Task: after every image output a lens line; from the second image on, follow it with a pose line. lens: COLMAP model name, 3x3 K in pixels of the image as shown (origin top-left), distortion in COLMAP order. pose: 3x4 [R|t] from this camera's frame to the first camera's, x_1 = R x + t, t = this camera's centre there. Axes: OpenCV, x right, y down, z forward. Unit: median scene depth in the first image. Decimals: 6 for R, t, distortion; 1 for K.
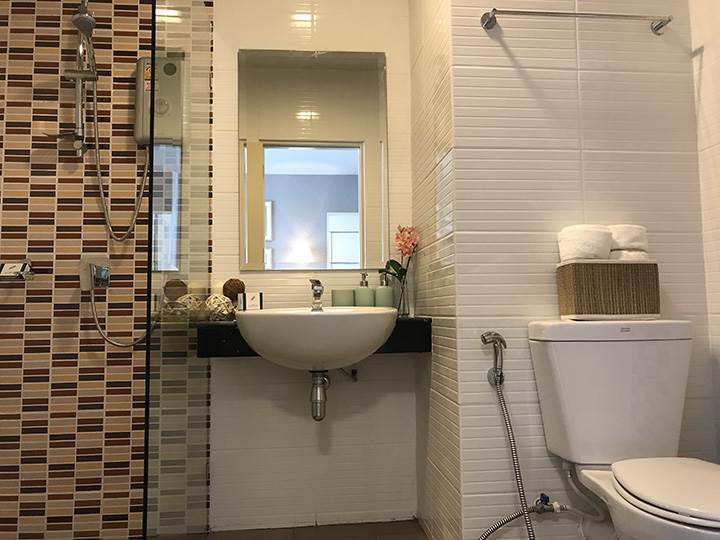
lens RADIAL K [[582.4, 0, 359.3], [0, 582.4, 257.6], [0, 0, 1]] dist [0.061354, -0.080810]
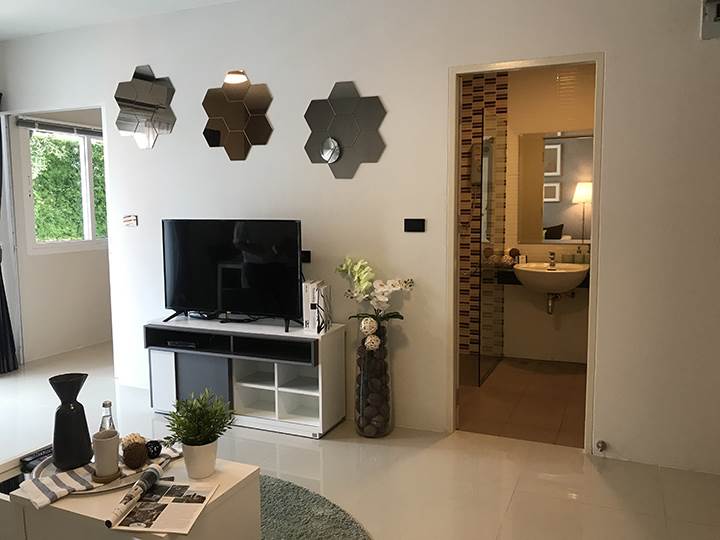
lens RADIAL K [[582.4, 0, 359.3], [0, 582.4, 257.6], [0, 0, 1]] dist [0.061354, -0.080810]
pose [[0.873465, 0.052321, -0.484068, 0.334639], [0.033196, 0.985496, 0.166418, -0.308103], [0.485755, -0.161430, 0.859059, -1.152825]]
